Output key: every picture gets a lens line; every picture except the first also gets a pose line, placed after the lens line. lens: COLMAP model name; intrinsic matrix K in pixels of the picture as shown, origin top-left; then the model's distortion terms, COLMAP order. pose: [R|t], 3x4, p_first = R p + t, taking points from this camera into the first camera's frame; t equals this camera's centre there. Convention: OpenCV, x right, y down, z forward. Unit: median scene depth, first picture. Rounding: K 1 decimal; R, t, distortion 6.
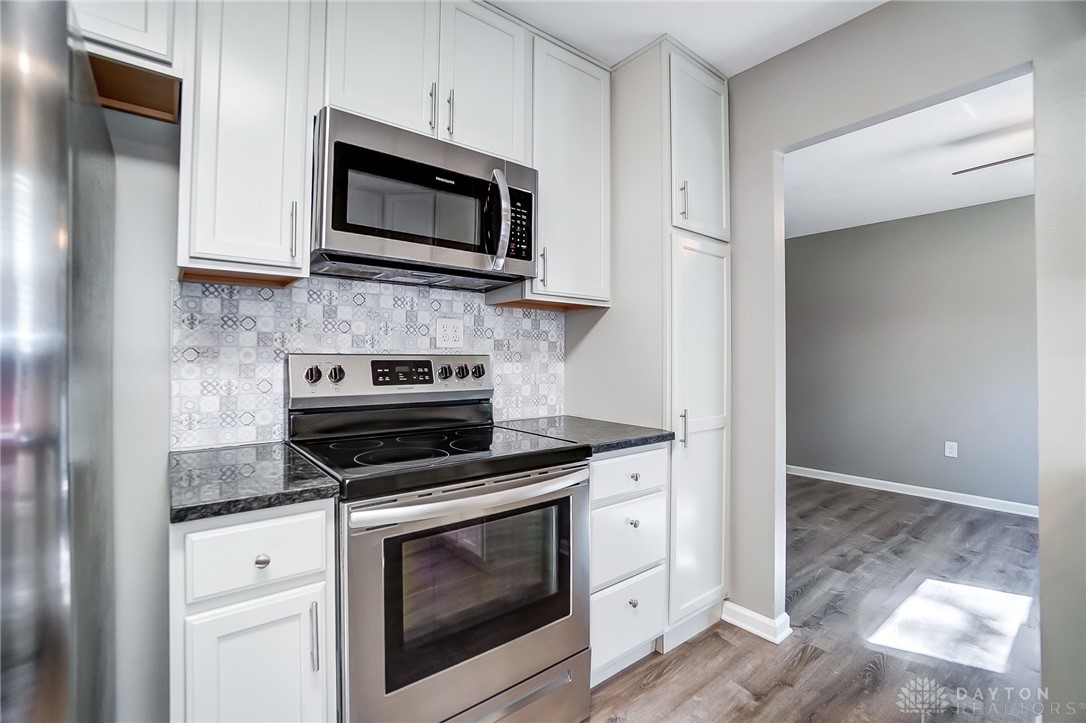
lens RADIAL K [[488.8, 0, 543.0], [0, 488.8, 361.5], [0, 0, 1]] dist [-0.062496, 0.024242]
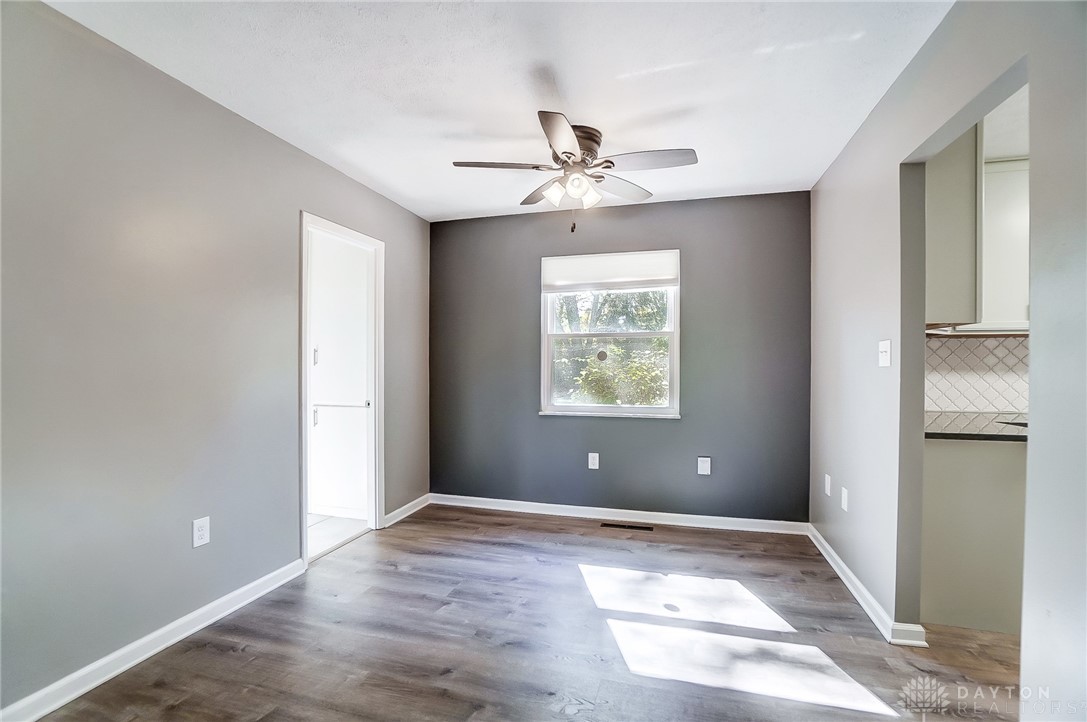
lens RADIAL K [[489.3, 0, 543.5], [0, 489.3, 361.0], [0, 0, 1]] dist [-0.062496, 0.024242]
pose [[-0.572195, 0.003948, 0.820108, 0.387018], [-0.003048, 0.999971, -0.006941, -0.023432], [-0.820112, -0.006472, -0.572167, 2.126920]]
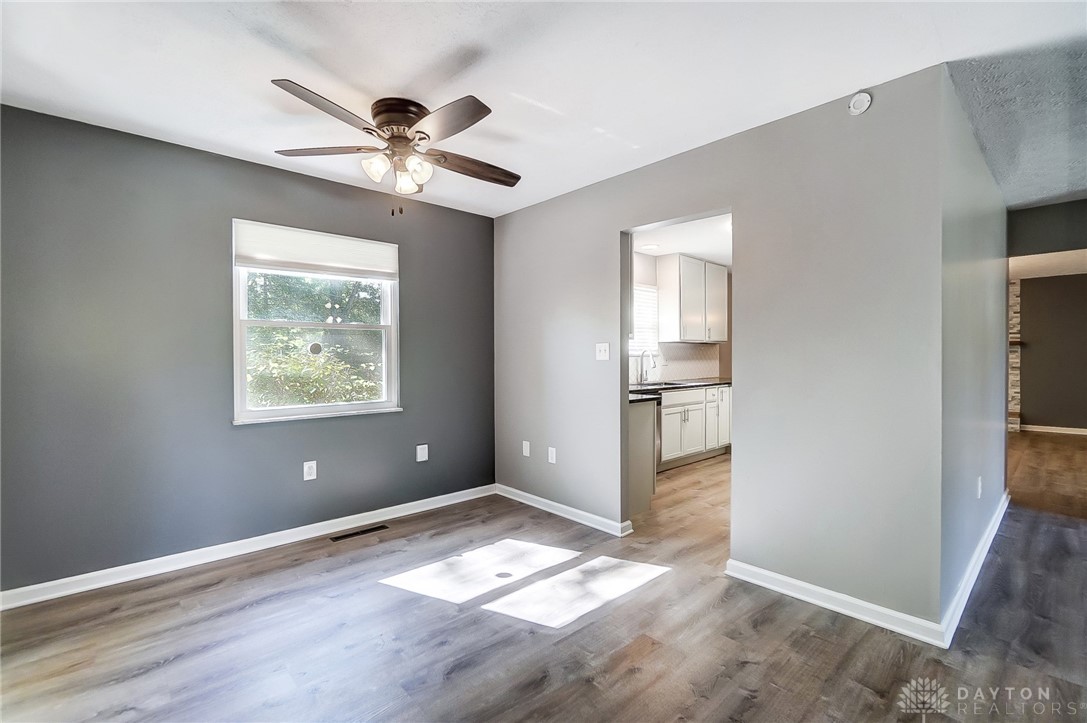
lens RADIAL K [[475.9, 0, 541.0], [0, 475.9, 363.9], [0, 0, 1]] dist [-0.002465, -0.000740]
pose [[-0.998959, 0.000614, -0.045604, 1.217025], [-0.000178, 0.999849, 0.017364, -0.037120], [0.045608, 0.017354, -0.998809, 2.544552]]
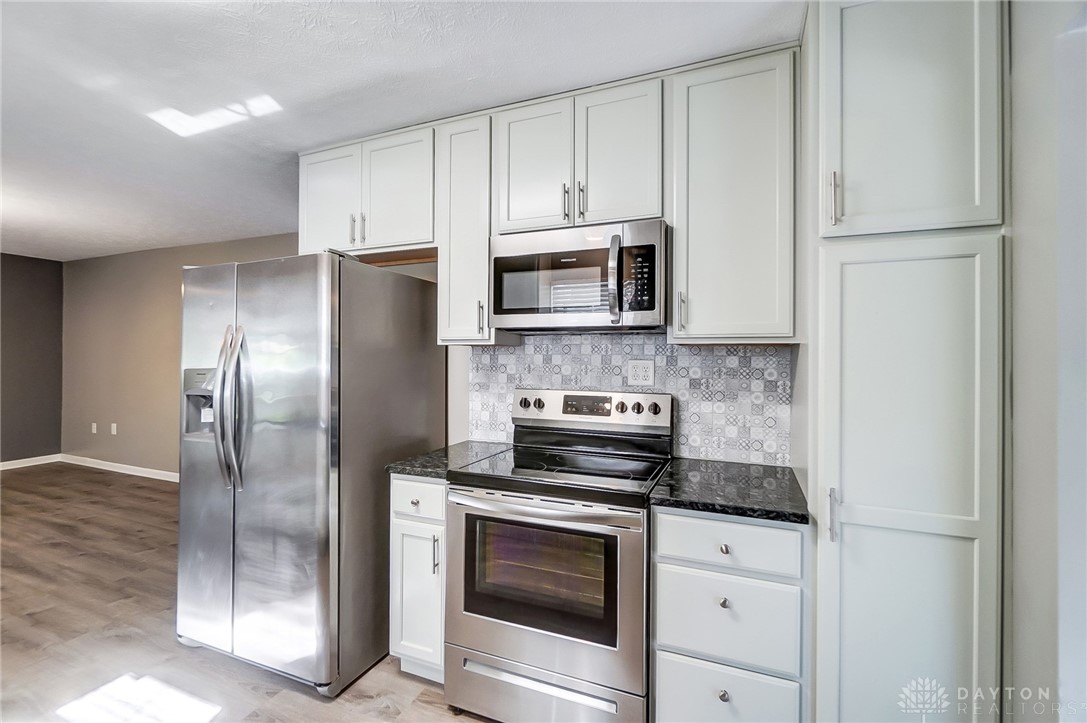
lens RADIAL K [[475.9, 0, 541.0], [0, 475.9, 363.9], [0, 0, 1]] dist [-0.002465, -0.000740]
pose [[0.474411, 0.010955, -0.880235, 0.701907], [-0.012133, 0.999909, 0.005905, -0.085778], [0.880220, 0.007878, 0.474501, 0.275669]]
